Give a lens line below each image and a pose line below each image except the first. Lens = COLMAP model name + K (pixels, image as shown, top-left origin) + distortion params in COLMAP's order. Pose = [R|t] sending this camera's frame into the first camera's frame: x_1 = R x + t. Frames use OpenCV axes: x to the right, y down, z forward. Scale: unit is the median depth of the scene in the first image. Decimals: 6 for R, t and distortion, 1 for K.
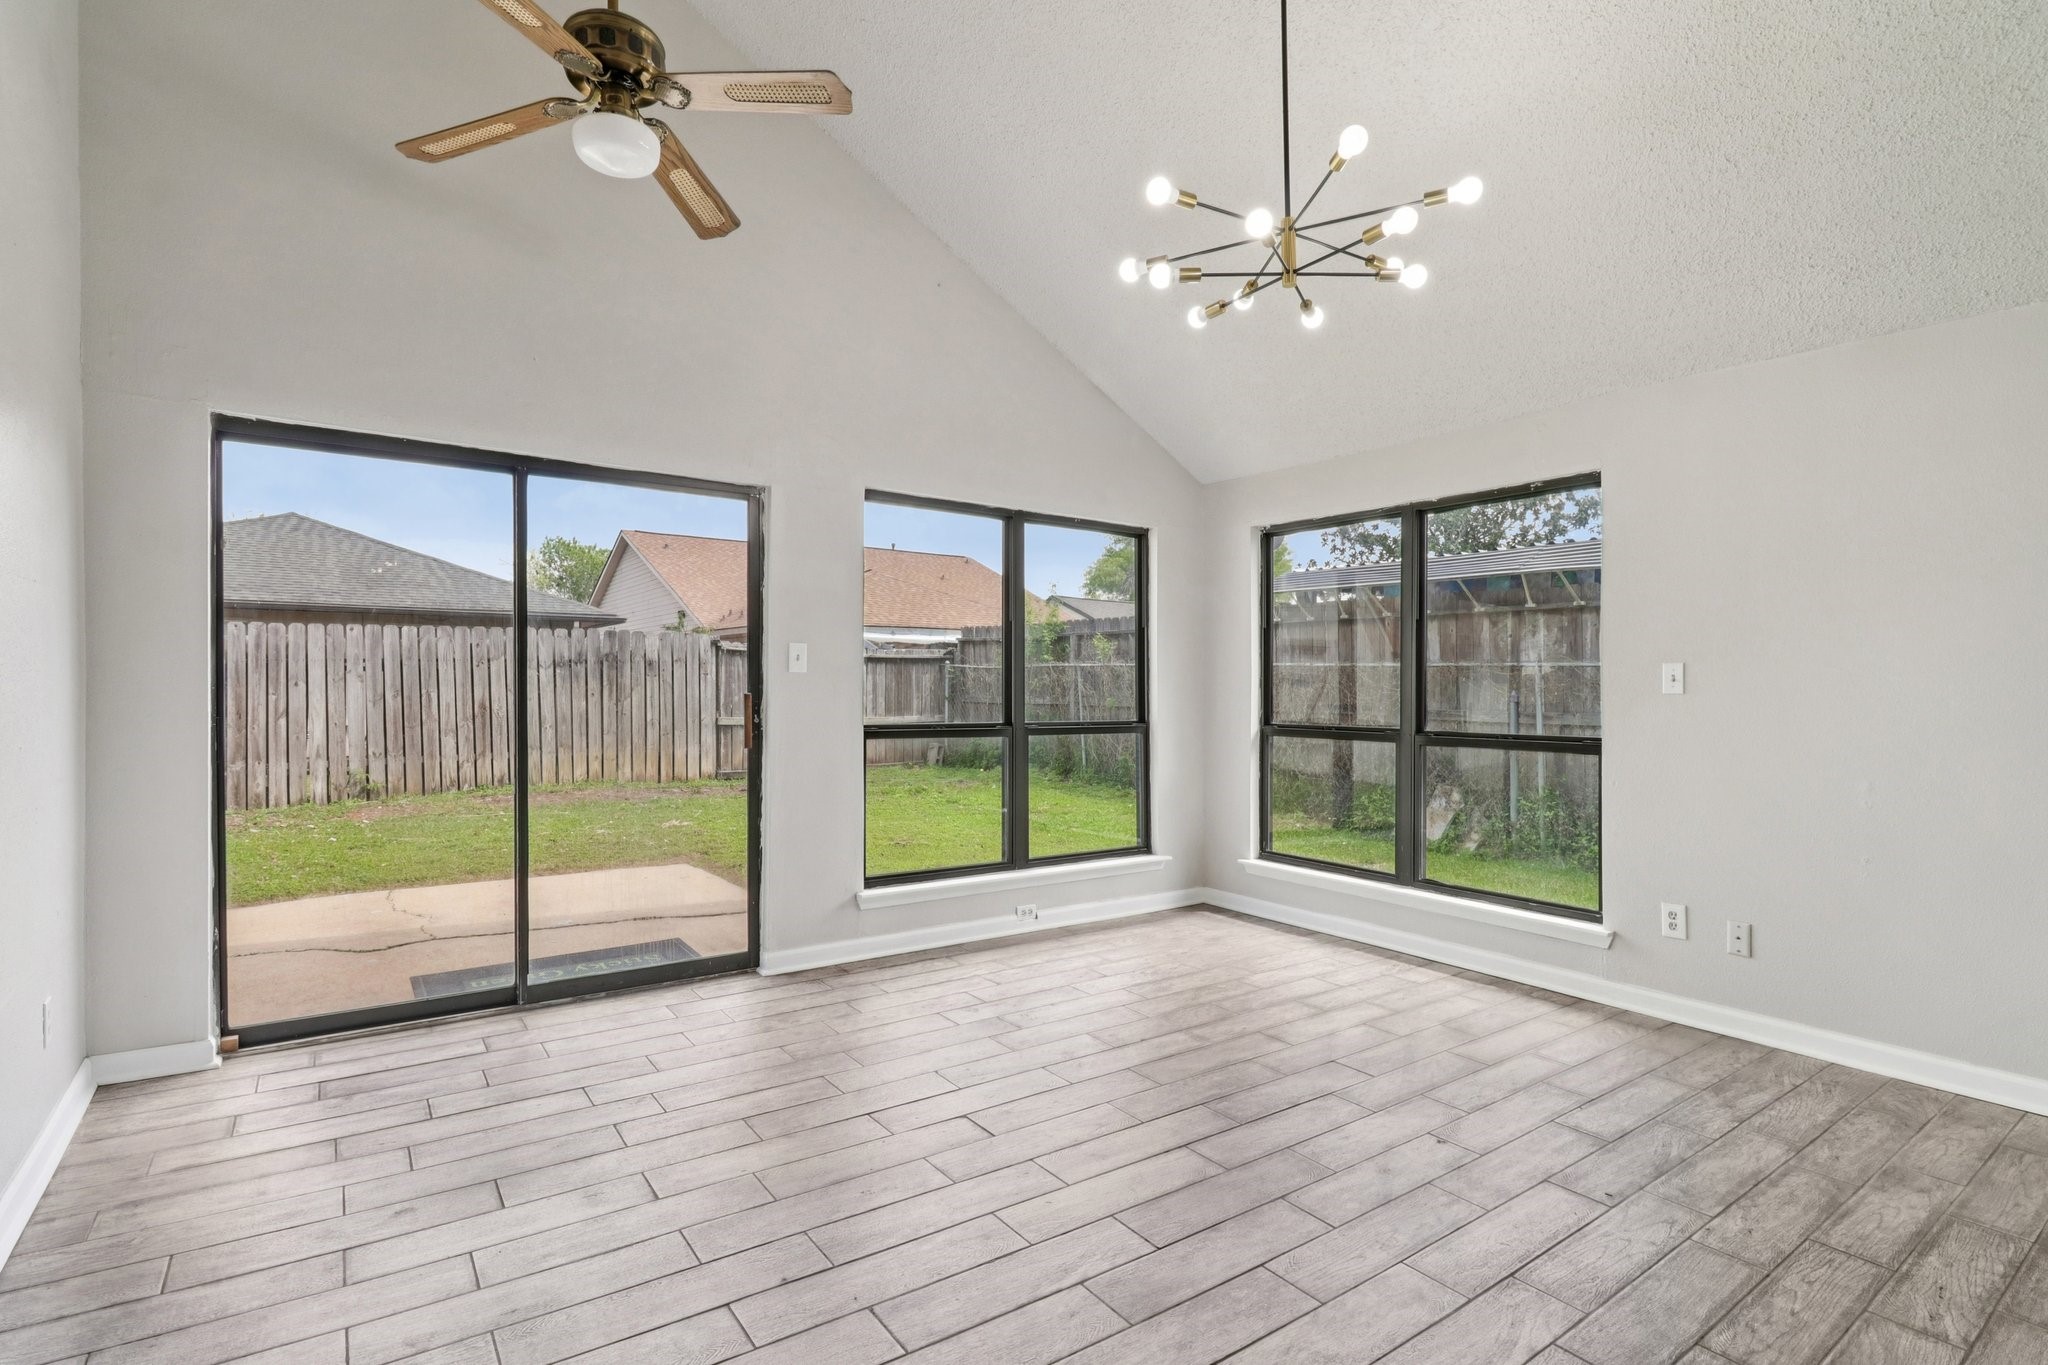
lens RADIAL K [[987.2, 0, 1021.5], [0, 987.2, 696.3], [0, 0, 1]] dist [-0.003958, -0.003976]
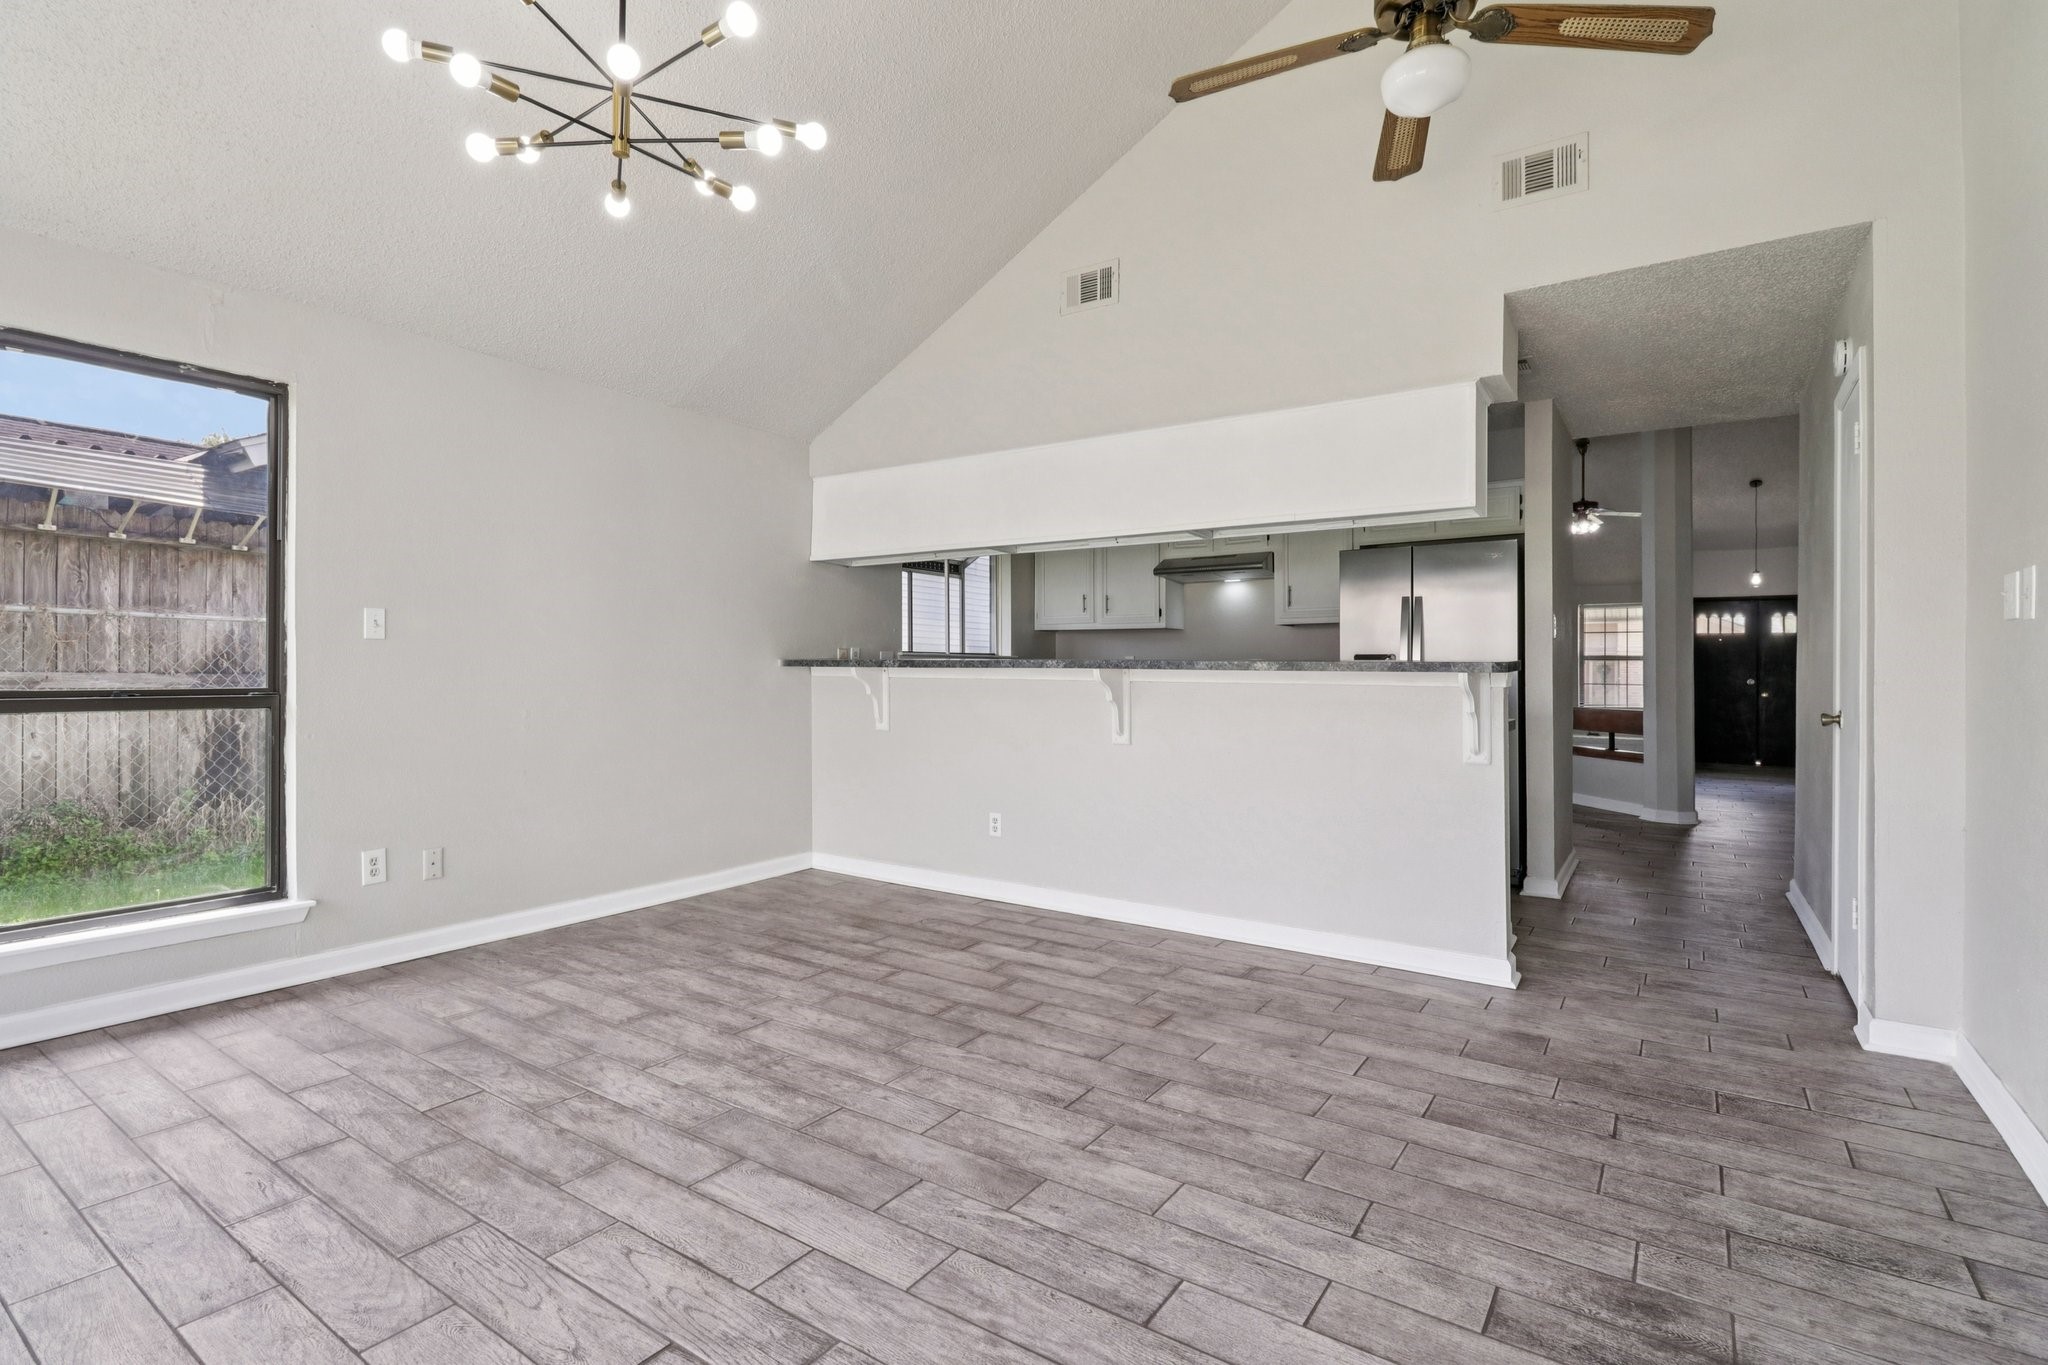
lens RADIAL K [[987.2, 0, 993.1], [0, 987.2, 648.3], [0, 0, 1]] dist [-0.003958, -0.003976]
pose [[-0.341460, 0.008774, 0.939855, -0.602585], [0.001770, 0.999961, -0.008692, 0.020440], [-0.939895, -0.001304, -0.341462, 0.922126]]
